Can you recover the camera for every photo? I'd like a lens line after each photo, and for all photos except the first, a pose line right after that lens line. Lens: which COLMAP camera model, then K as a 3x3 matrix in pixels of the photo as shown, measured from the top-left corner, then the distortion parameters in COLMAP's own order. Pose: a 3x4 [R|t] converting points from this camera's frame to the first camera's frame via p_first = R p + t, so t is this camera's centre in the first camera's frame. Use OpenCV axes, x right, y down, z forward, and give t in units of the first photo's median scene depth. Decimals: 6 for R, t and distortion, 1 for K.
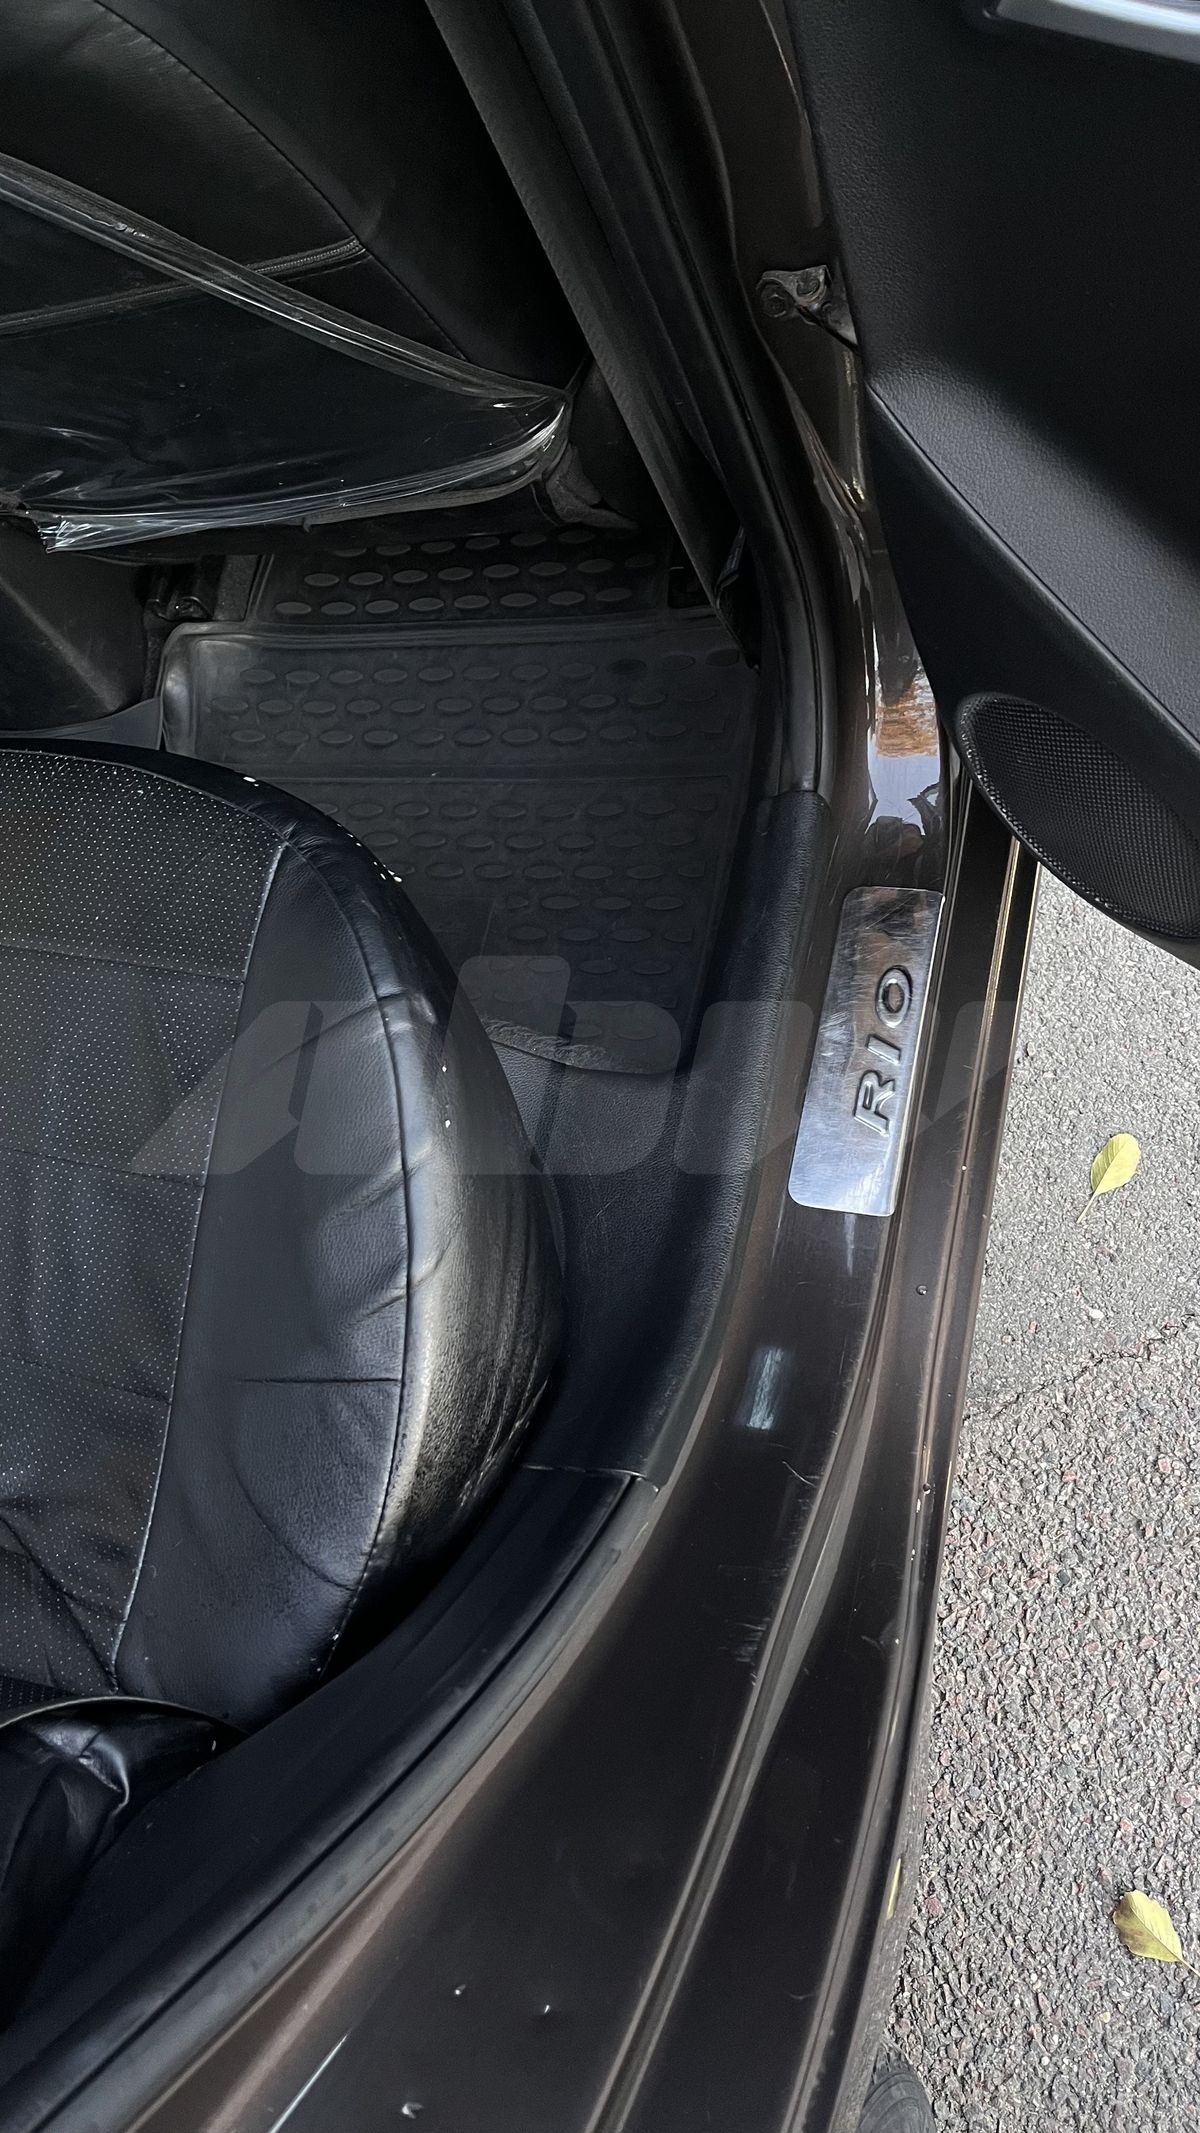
lens RADIAL K [[1643.5, 0, 599.9], [0, 1643.5, 1073.2], [0, 0, 1]] dist [0.068186, -0.071849]
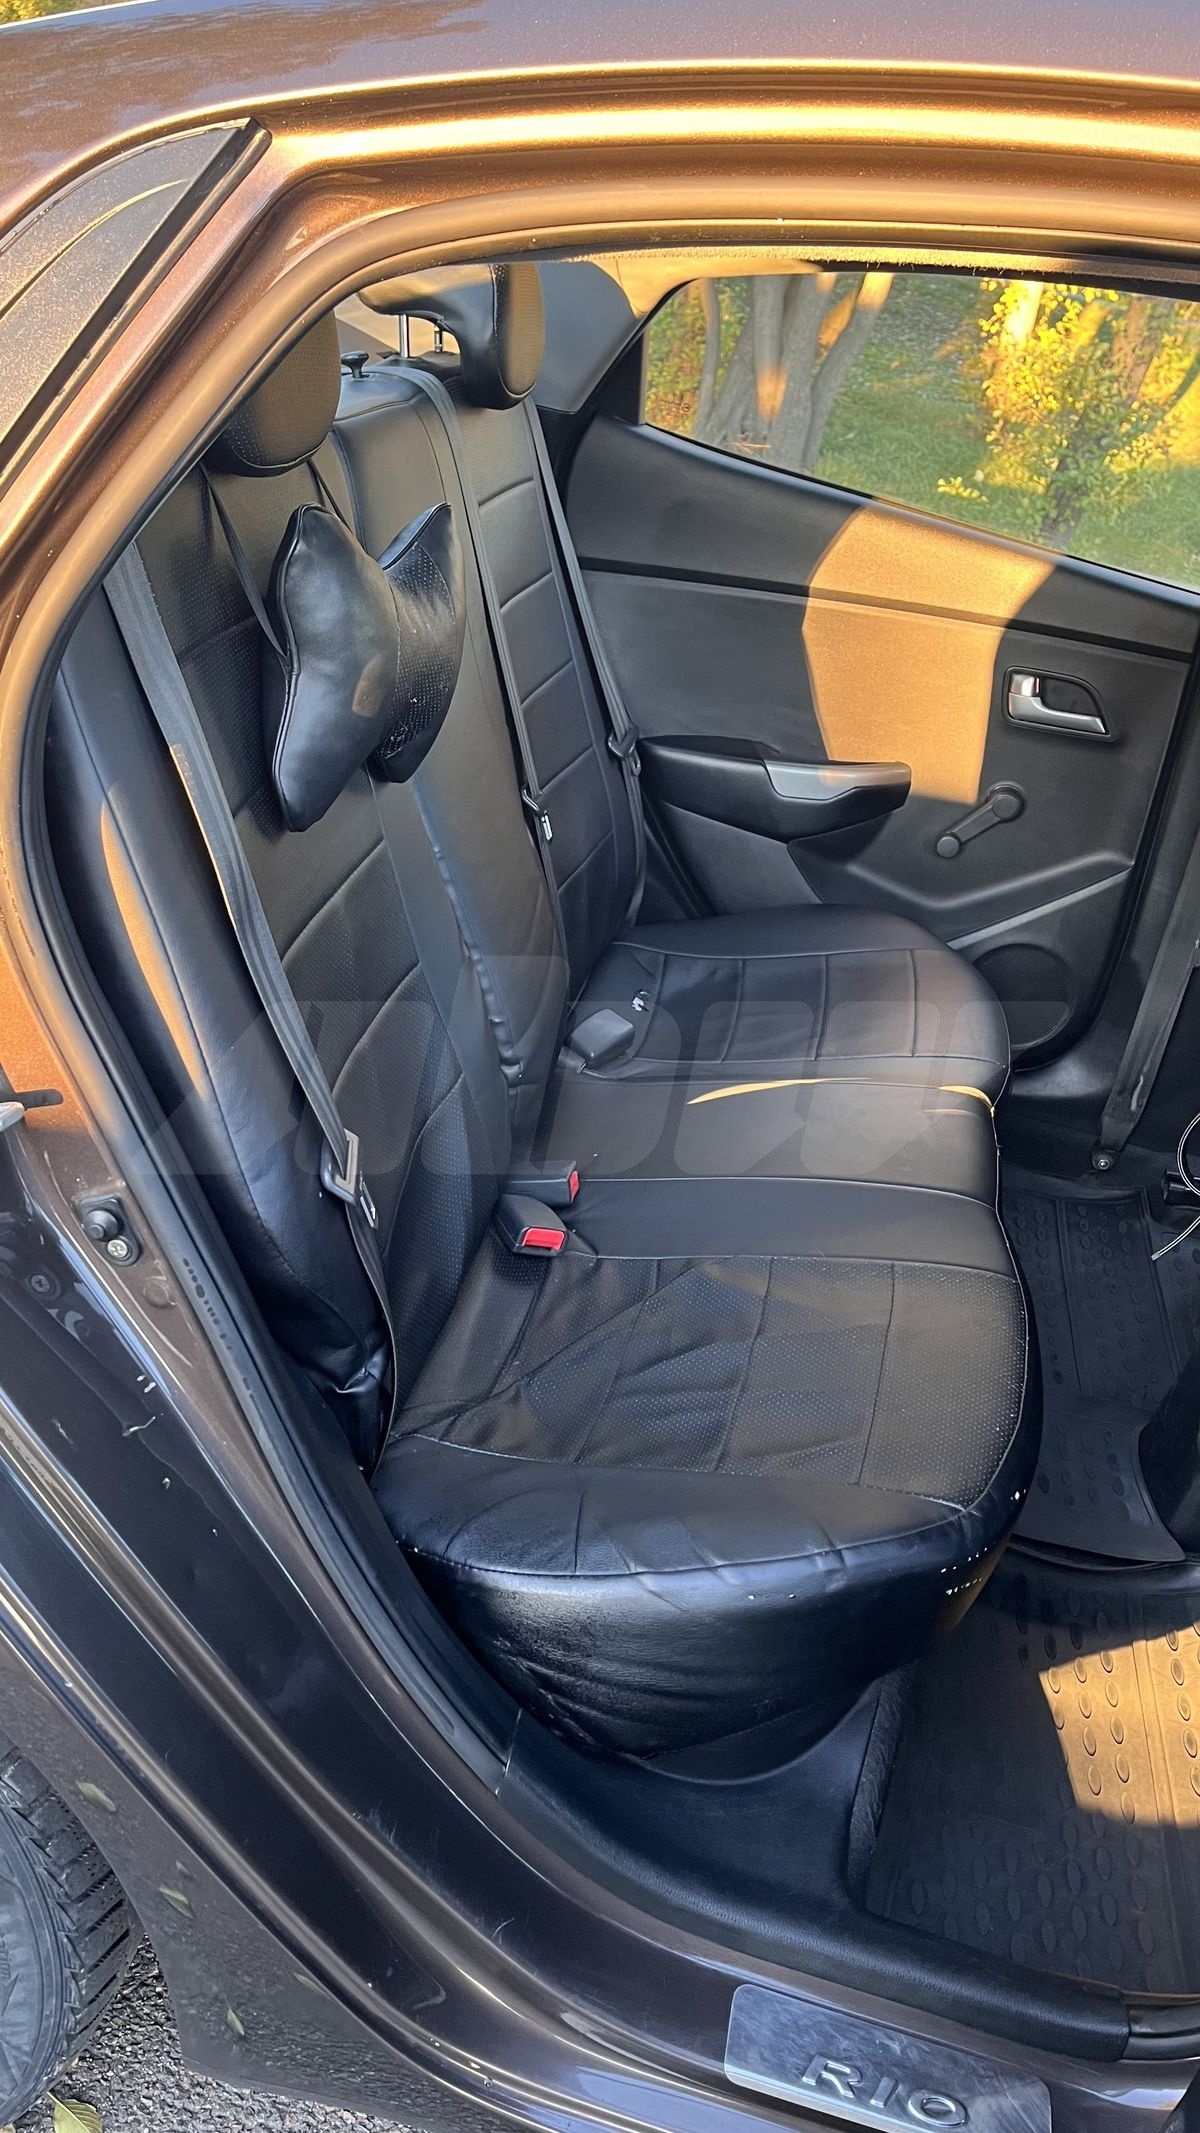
lens RADIAL K [[1643.5, 0, 599.9], [0, 1643.5, 1073.2], [0, 0, 1]] dist [0.068186, -0.071849]
pose [[-0.021205, 0.733865, -0.678965, 0.550149], [-0.969079, 0.151904, 0.194451, -0.190459], [0.245838, 0.662094, 0.707952, -0.339345]]
